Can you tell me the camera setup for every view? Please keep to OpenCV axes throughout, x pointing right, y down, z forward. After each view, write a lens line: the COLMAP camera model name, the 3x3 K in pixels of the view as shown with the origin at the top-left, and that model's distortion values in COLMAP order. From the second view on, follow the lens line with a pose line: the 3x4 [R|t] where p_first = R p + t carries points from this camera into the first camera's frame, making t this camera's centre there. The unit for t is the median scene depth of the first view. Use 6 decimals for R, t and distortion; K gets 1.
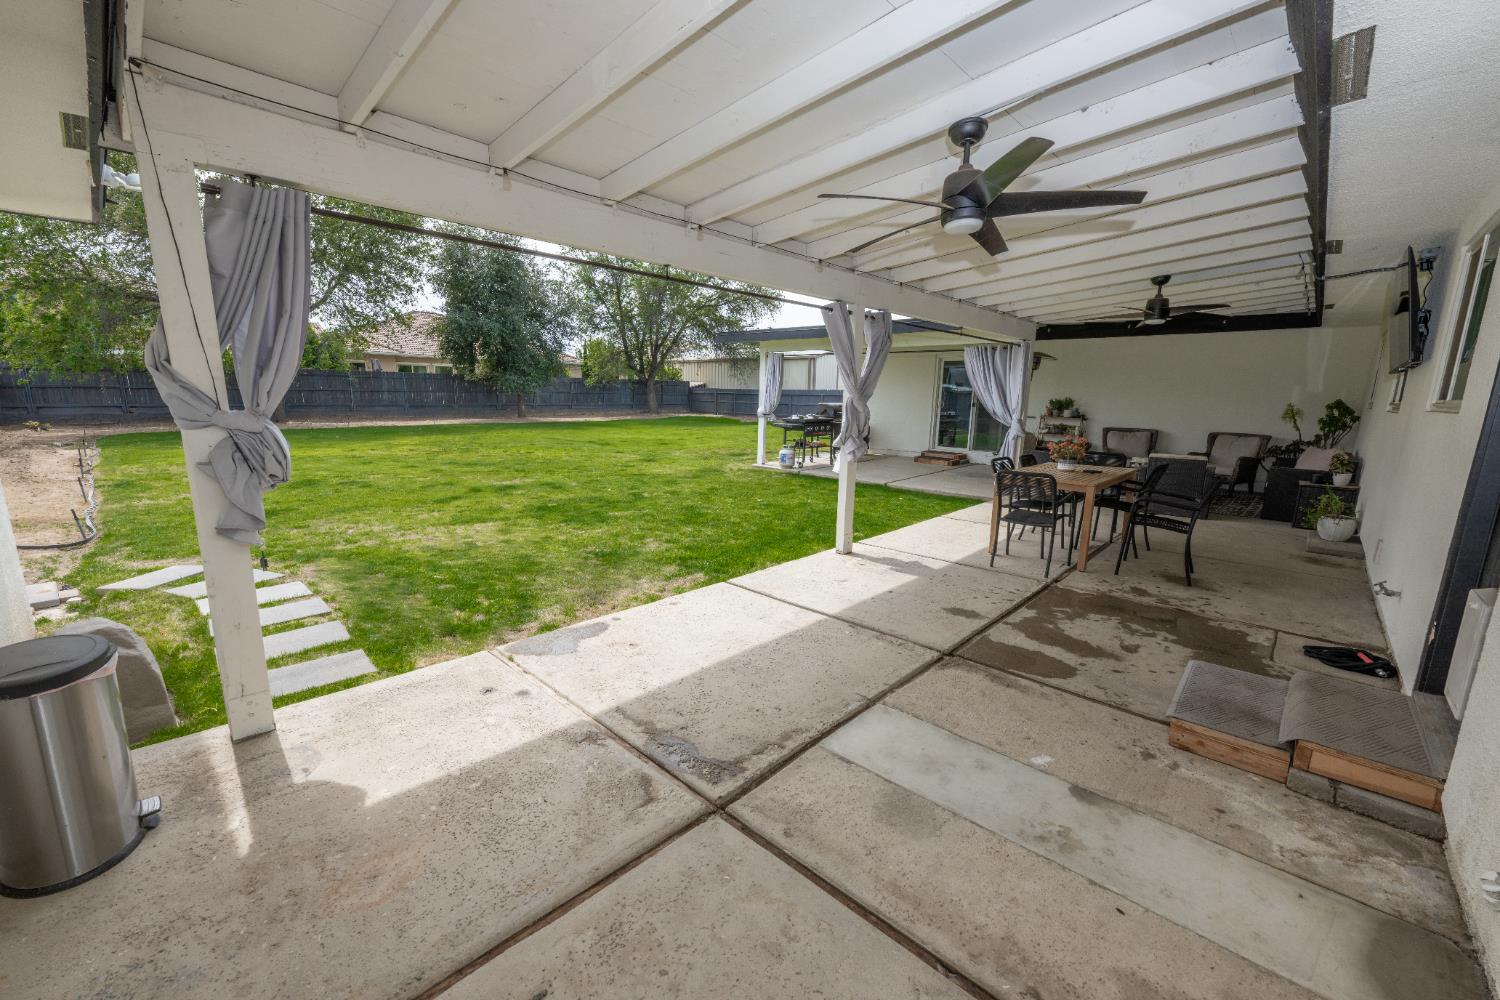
lens RADIAL K [[593.0, 0, 749.5], [0, 593.0, 502.4], [0, 0, 1]] dist [-0.001883, -0.000642]
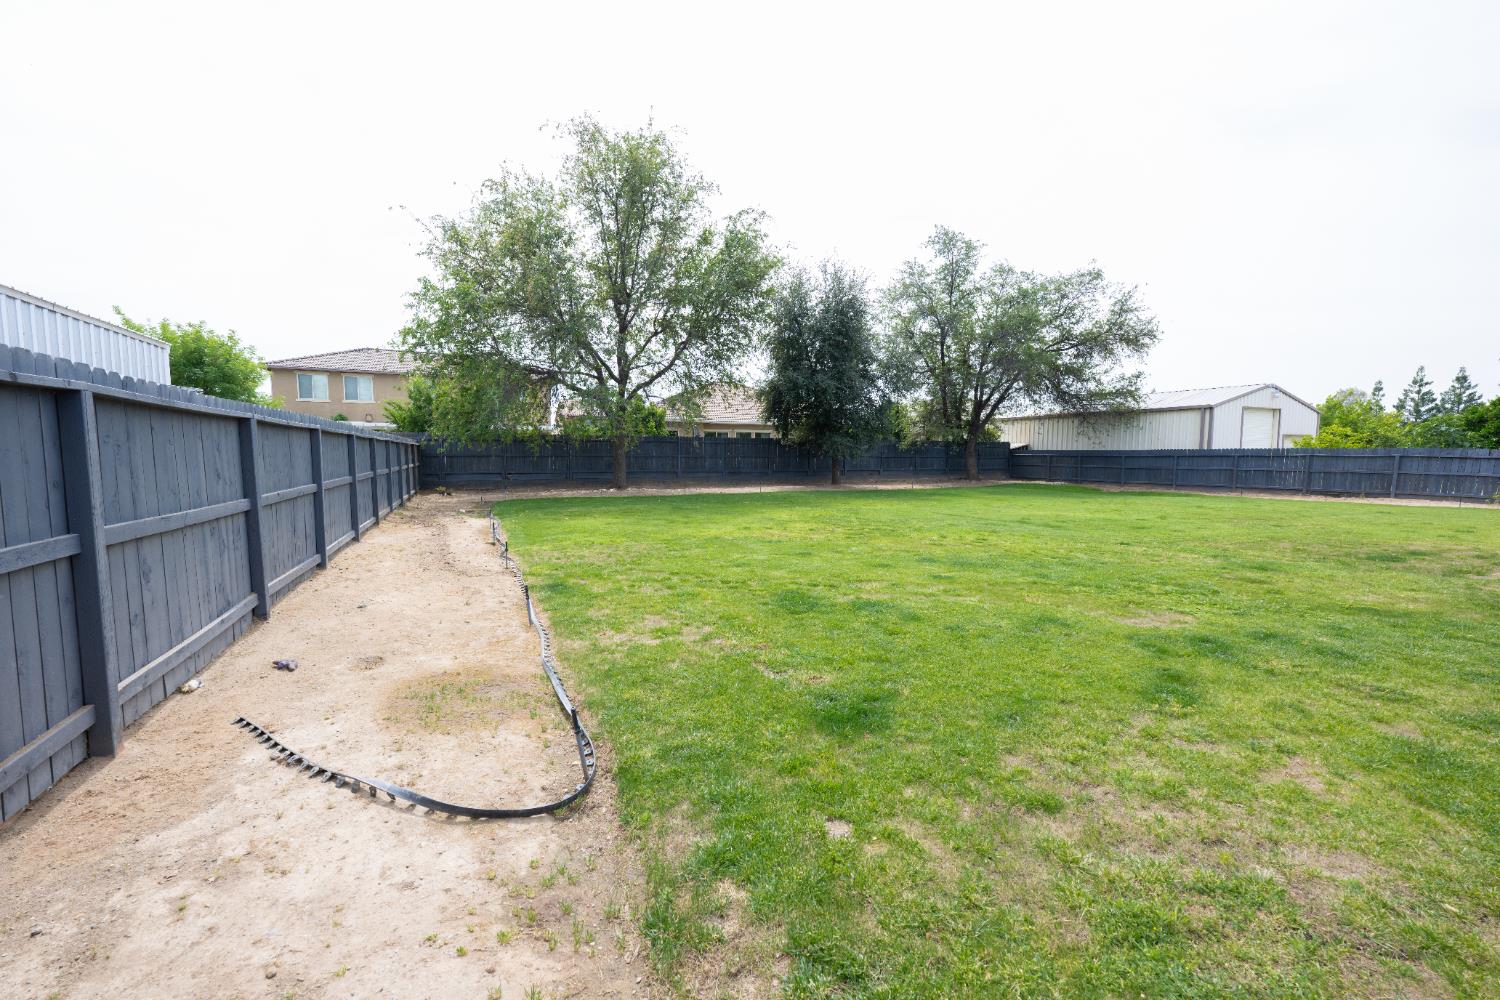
lens RADIAL K [[593.0, 0, 749.4], [0, 593.0, 502.7], [0, 0, 1]] dist [-0.001883, -0.000642]
pose [[0.927952, 0.017419, -0.372292, -0.181009], [-0.056987, 0.993793, -0.095543, -0.023401], [0.368317, 0.109875, 0.923185, 0.130166]]
